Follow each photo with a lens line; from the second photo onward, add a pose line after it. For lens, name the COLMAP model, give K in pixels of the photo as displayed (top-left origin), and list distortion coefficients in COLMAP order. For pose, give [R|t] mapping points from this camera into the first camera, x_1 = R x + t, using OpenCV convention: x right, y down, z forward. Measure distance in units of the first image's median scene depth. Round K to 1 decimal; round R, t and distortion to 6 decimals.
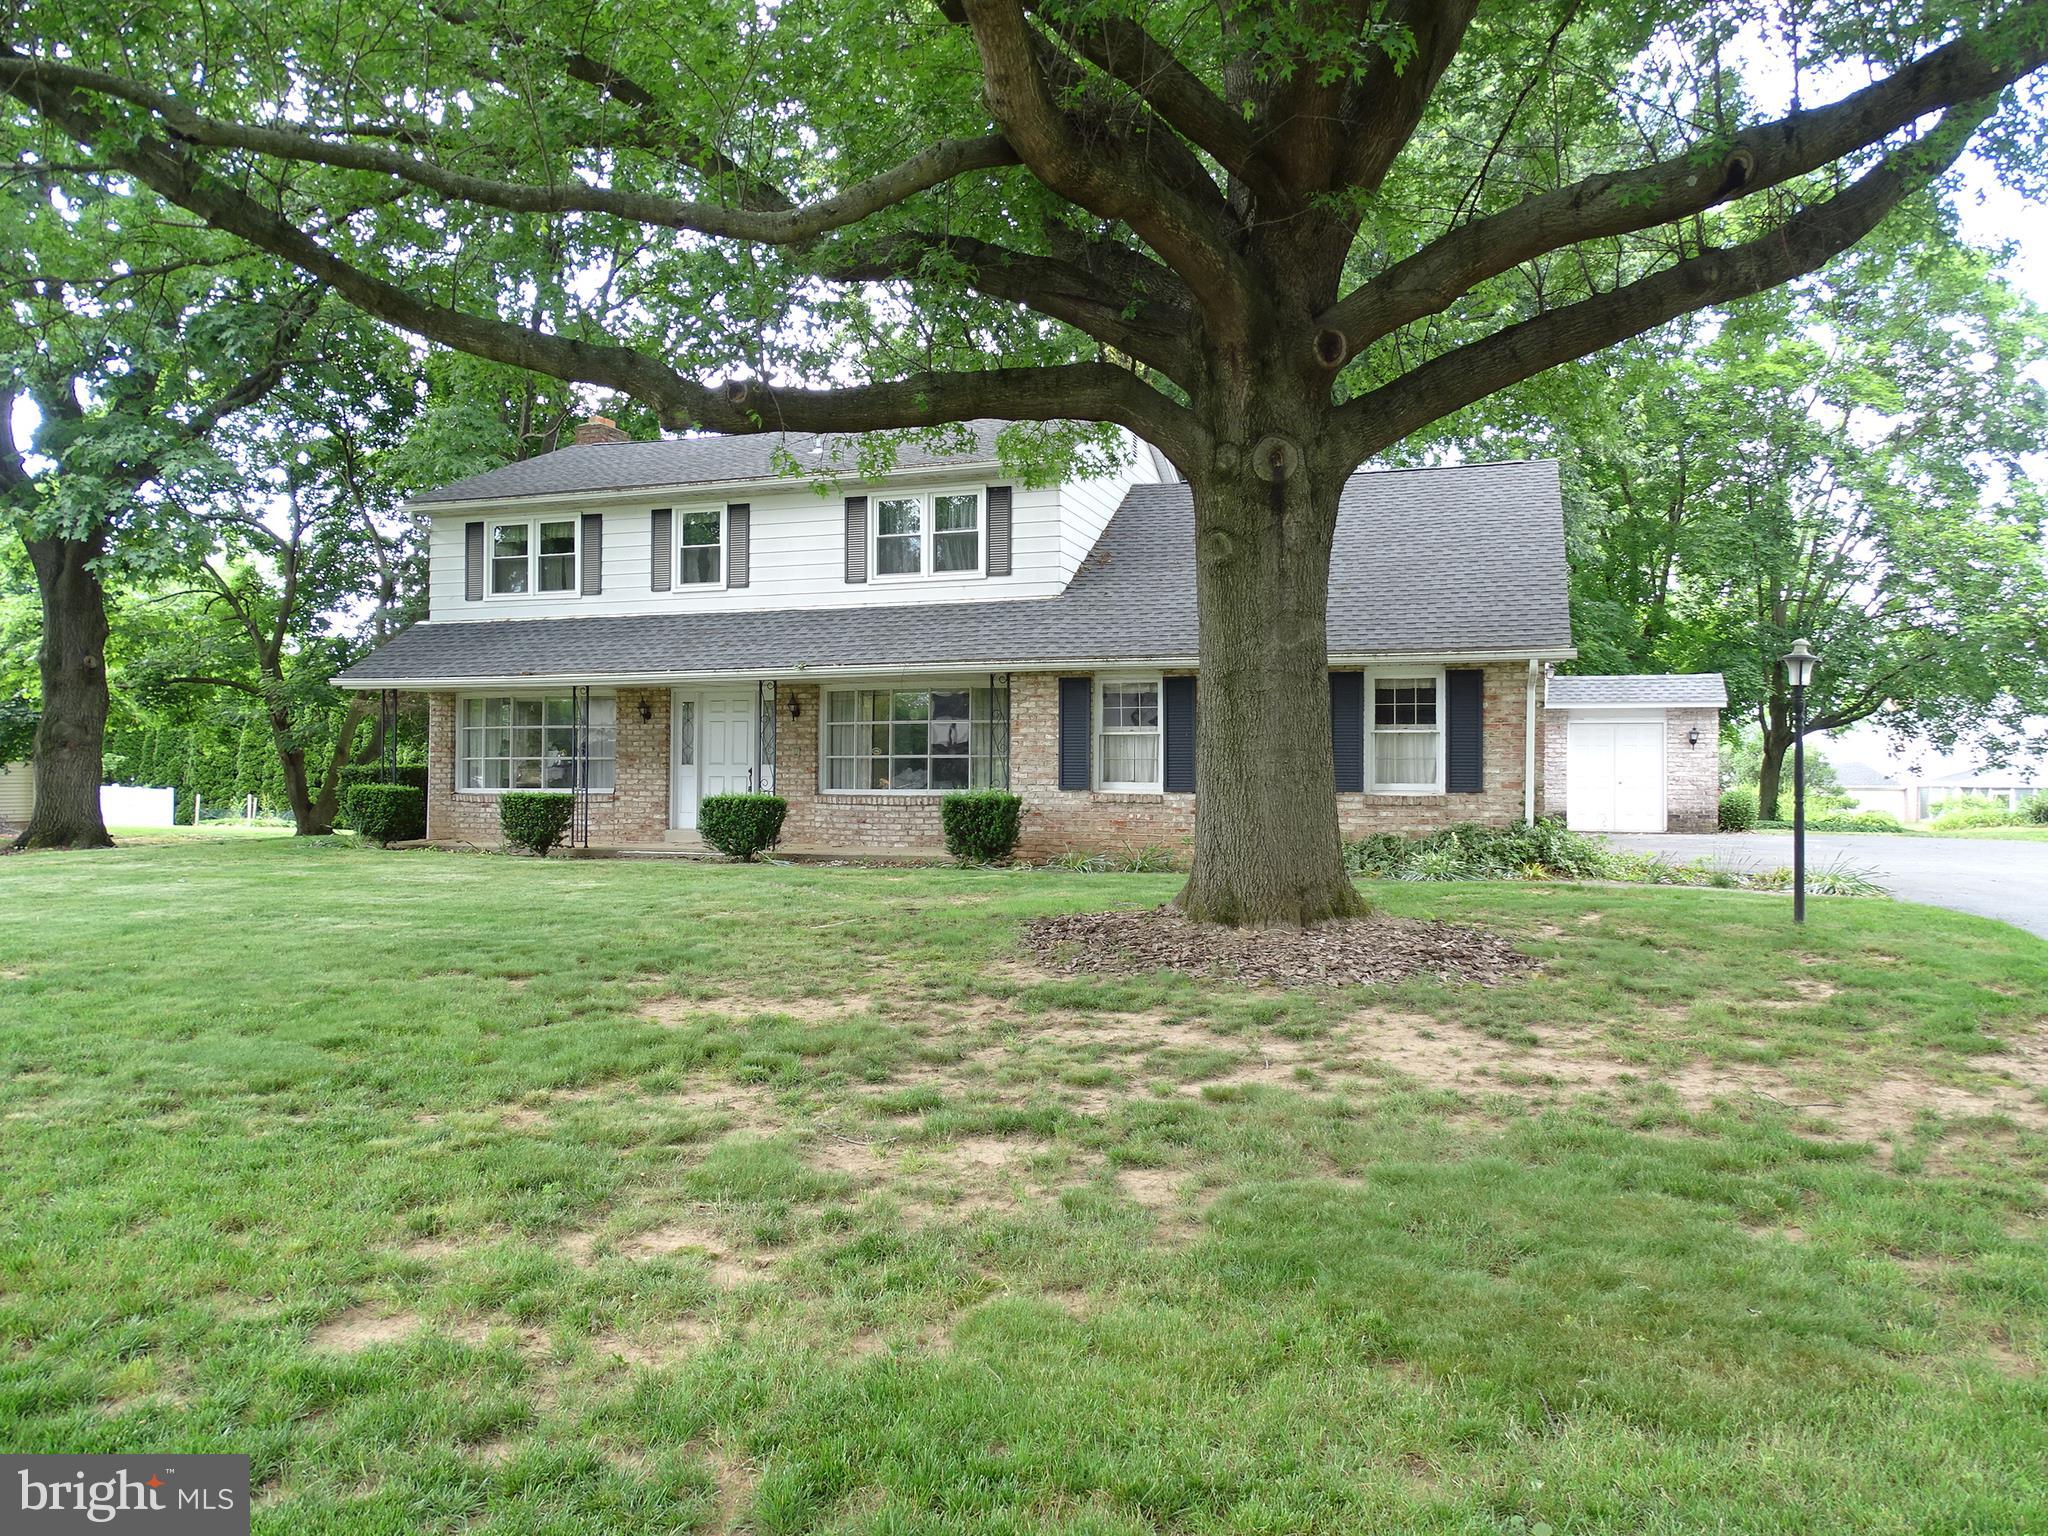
lens RADIAL K [[1451.3, 0, 1025.6], [0, 1451.3, 774.8], [0, 0, 1]] dist [0.009930, -0.013949]
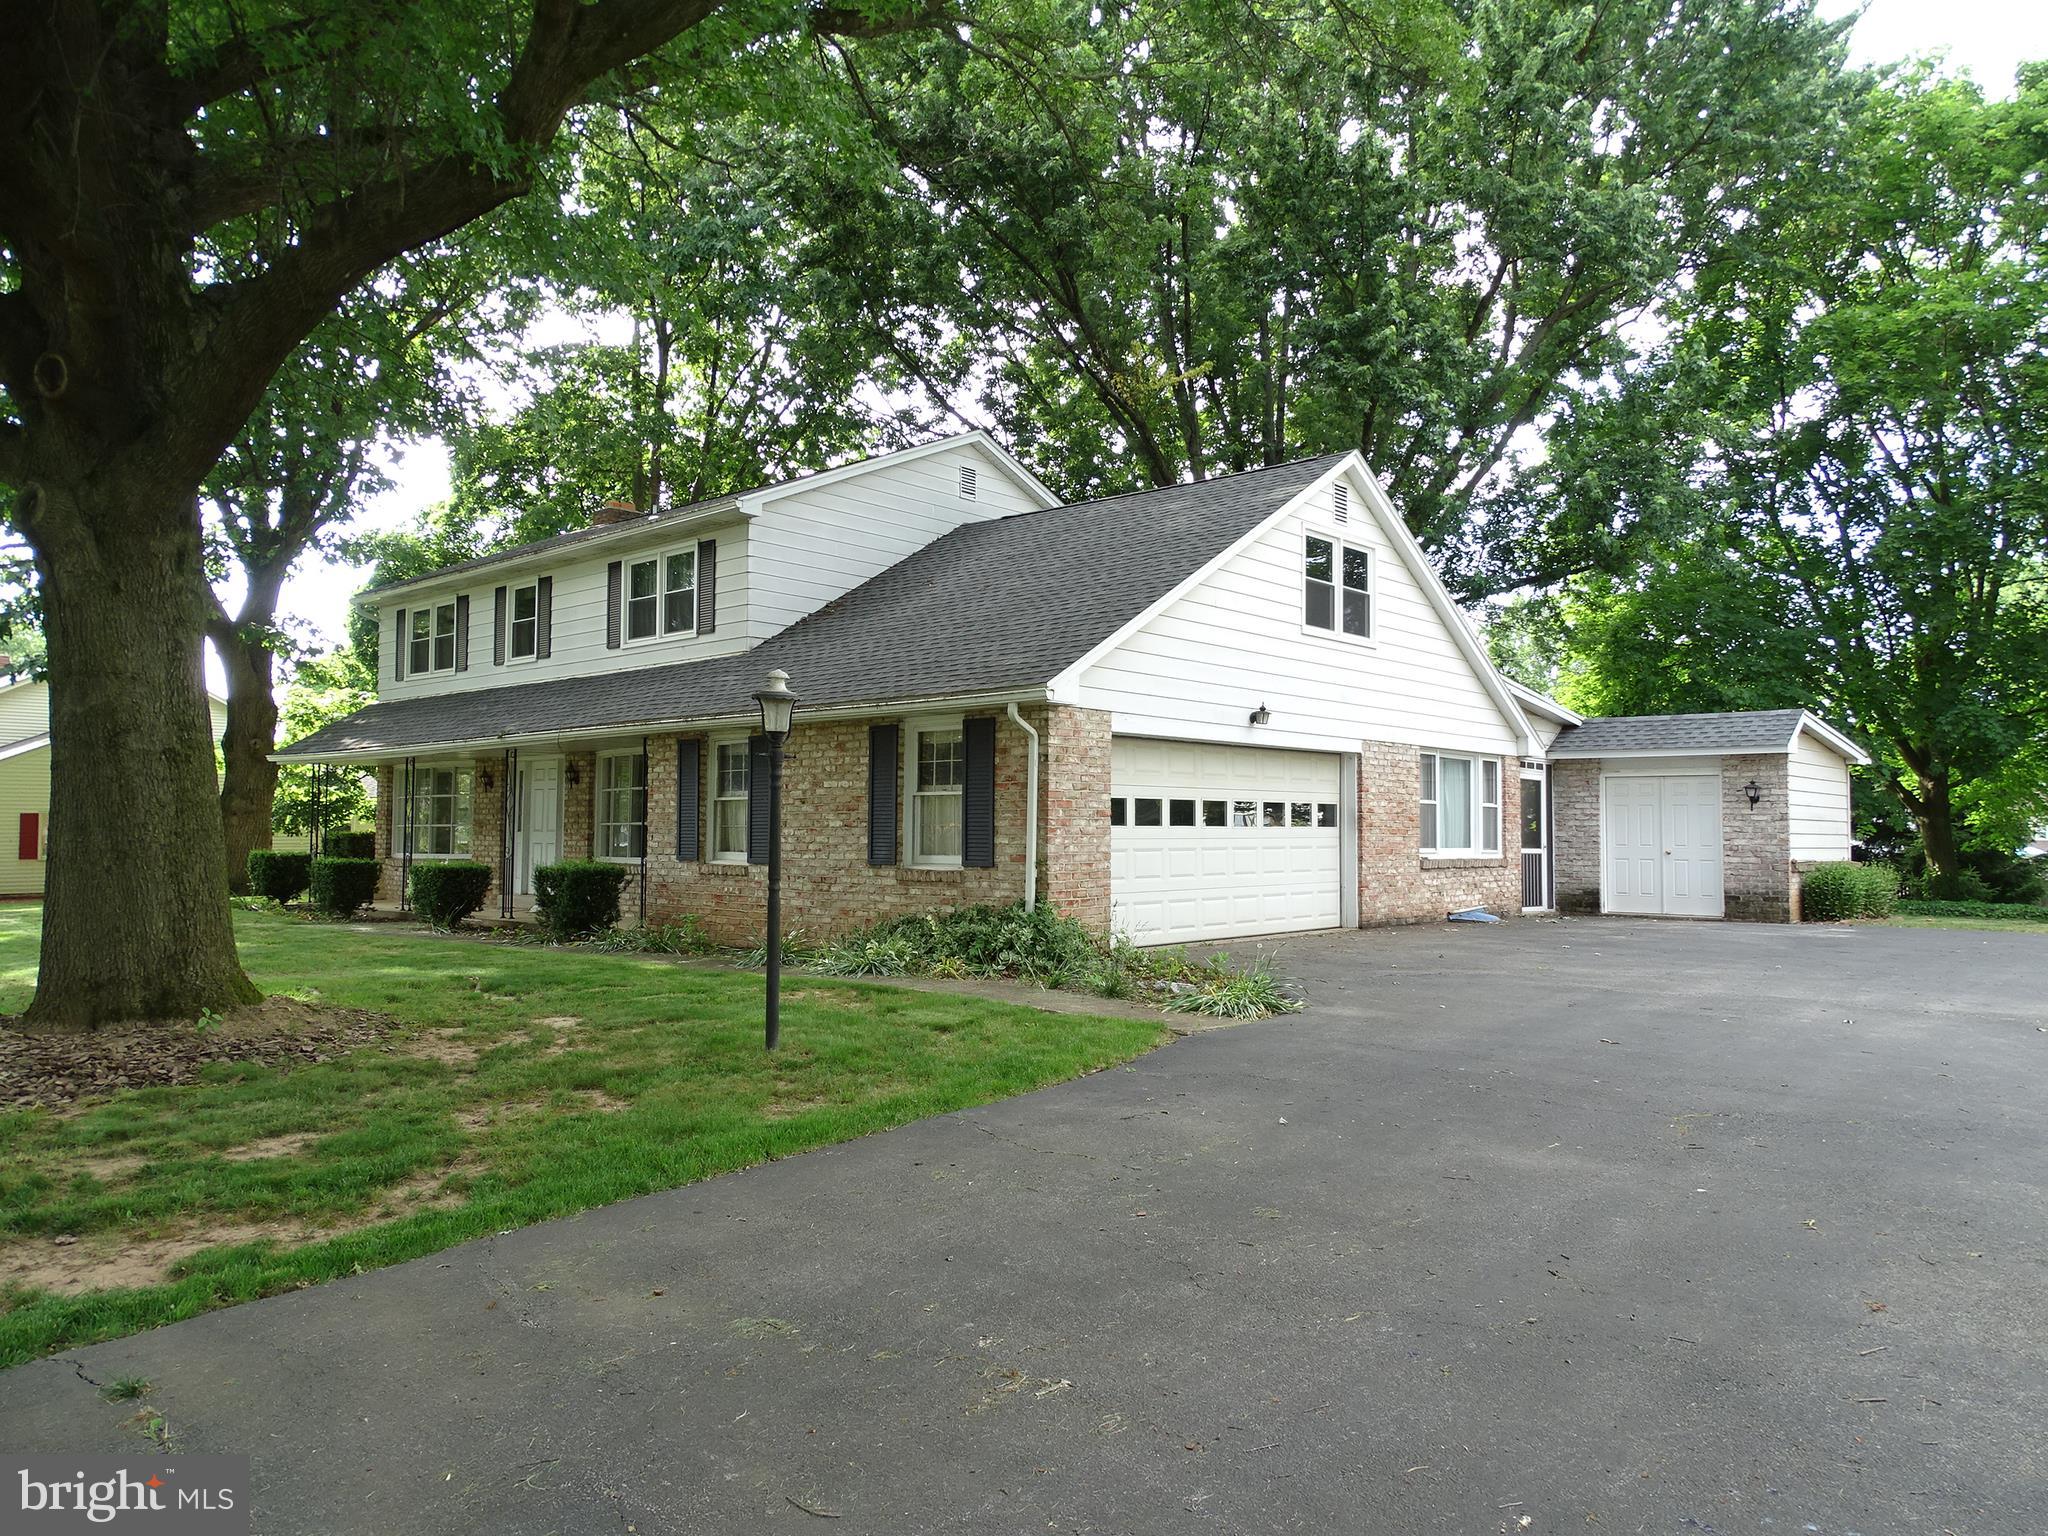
lens RADIAL K [[1451.3, 0, 1023.8], [0, 1451.3, 772.5], [0, 0, 1]] dist [0.009930, -0.013949]
pose [[0.919873, -0.017747, -0.391815, 0.526654], [0.000147, 0.998991, -0.044902, -0.003517], [0.392216, 0.041247, 0.918948, 0.203202]]
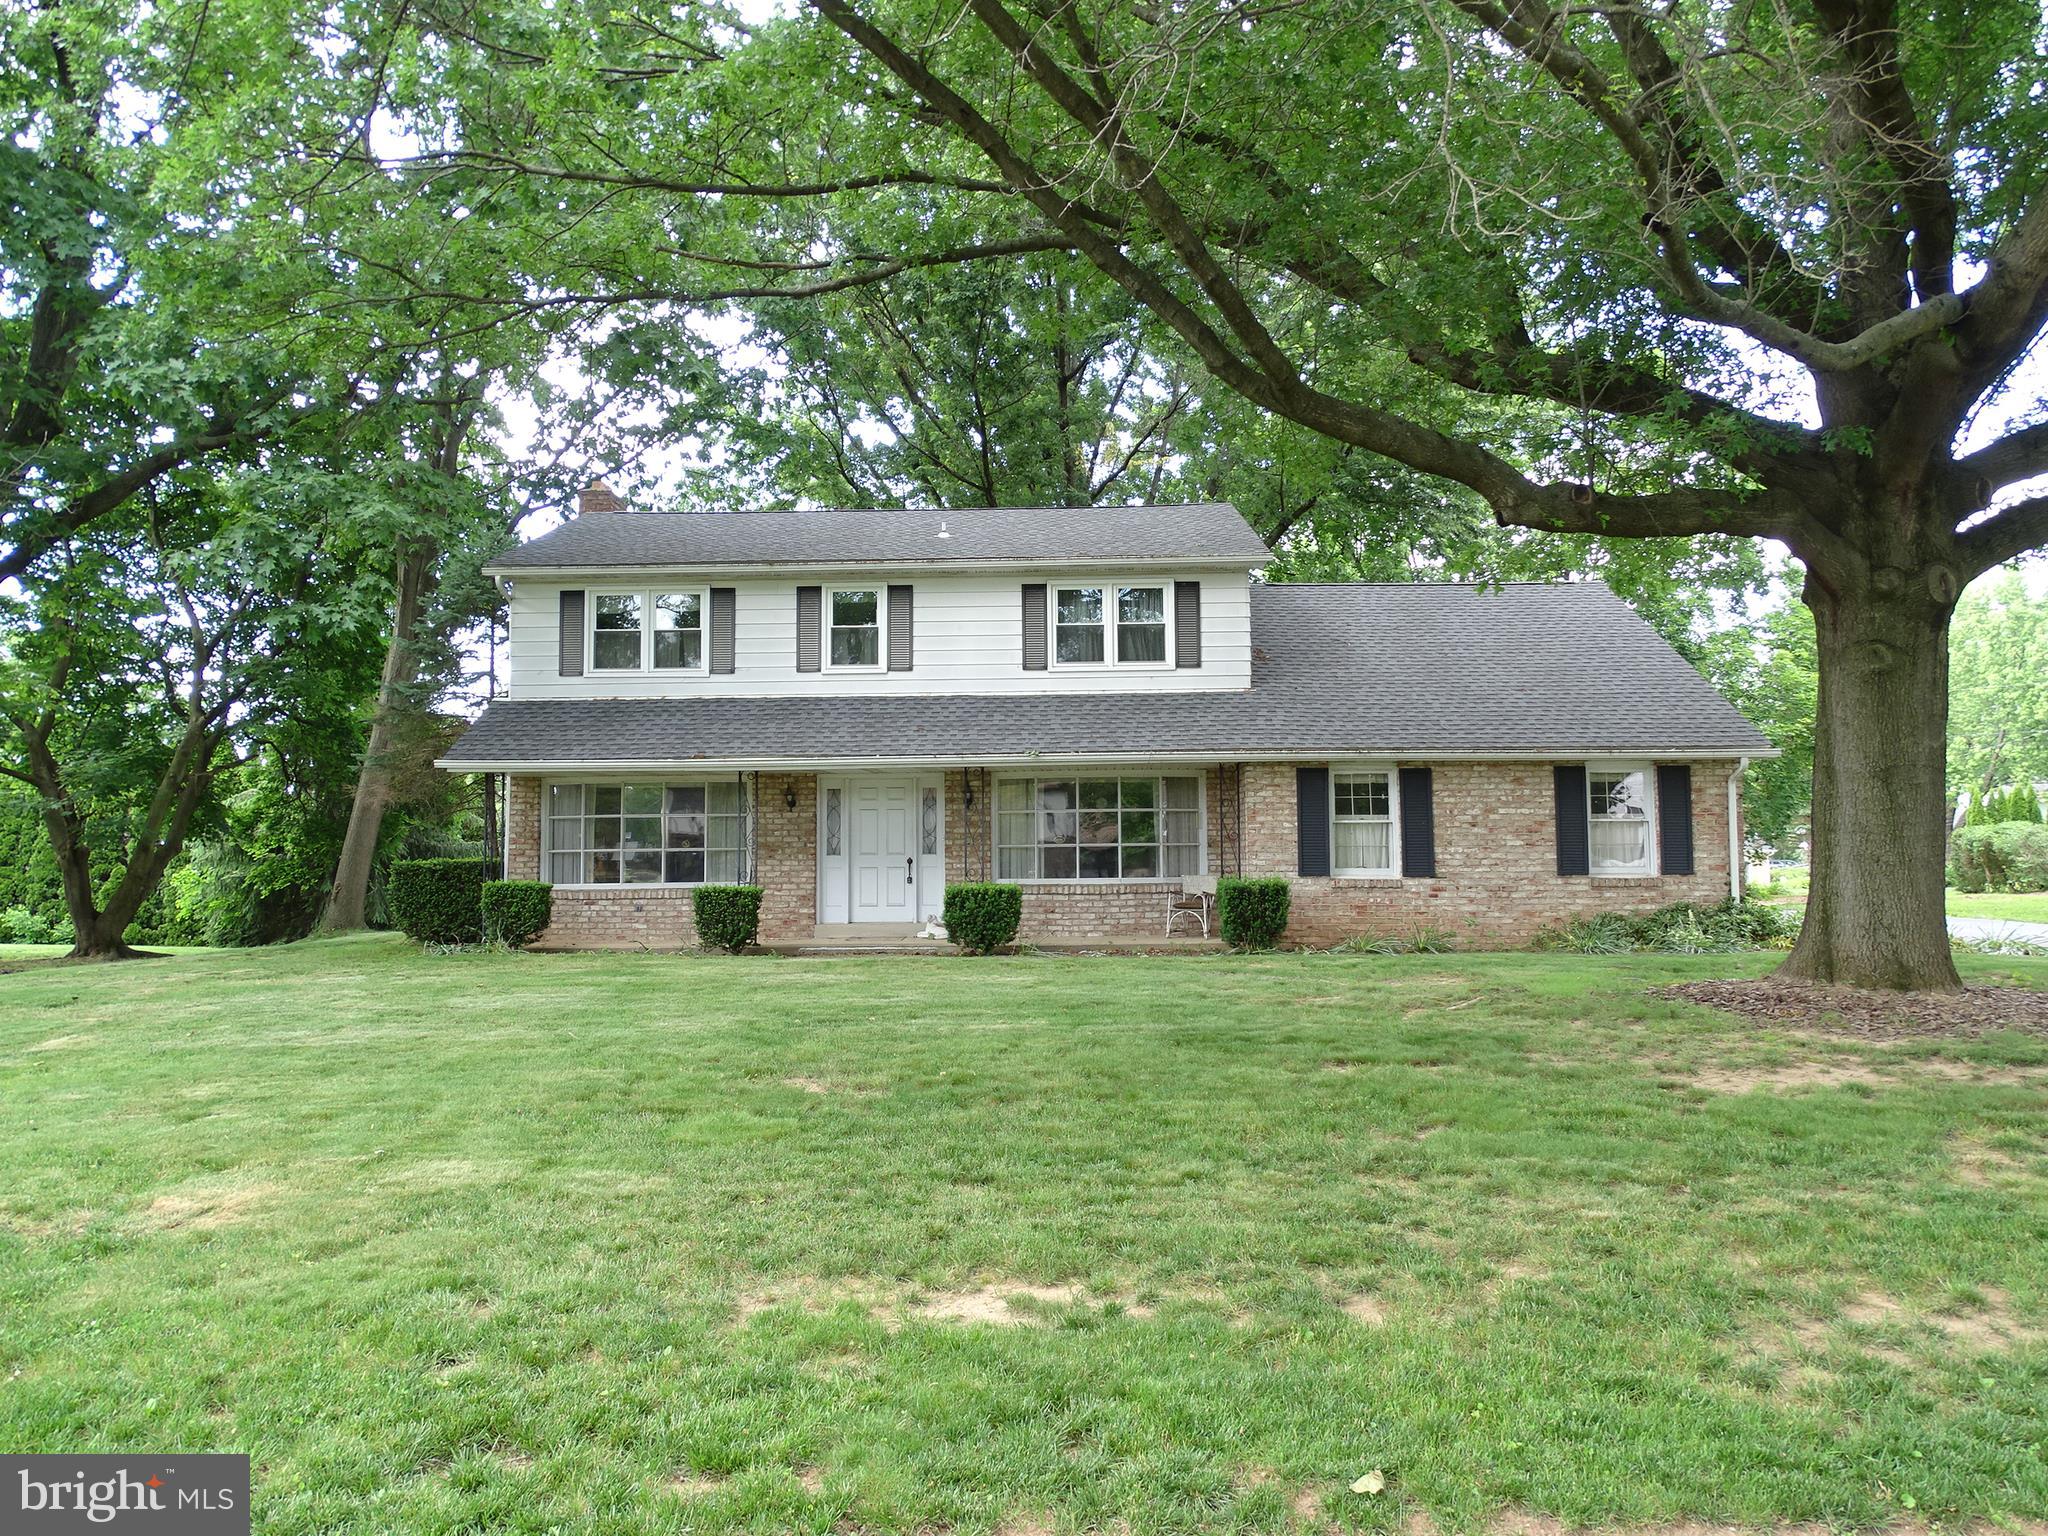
lens RADIAL K [[1451.3, 0, 1029.6], [0, 1451.3, 779.8], [0, 0, 1]] dist [0.009930, -0.013949]
pose [[0.953076, 0.009603, 0.302580, -0.419613], [0.008705, 0.998214, -0.059100, 0.001007], [-0.302607, 0.058961, 0.951290, 0.062623]]
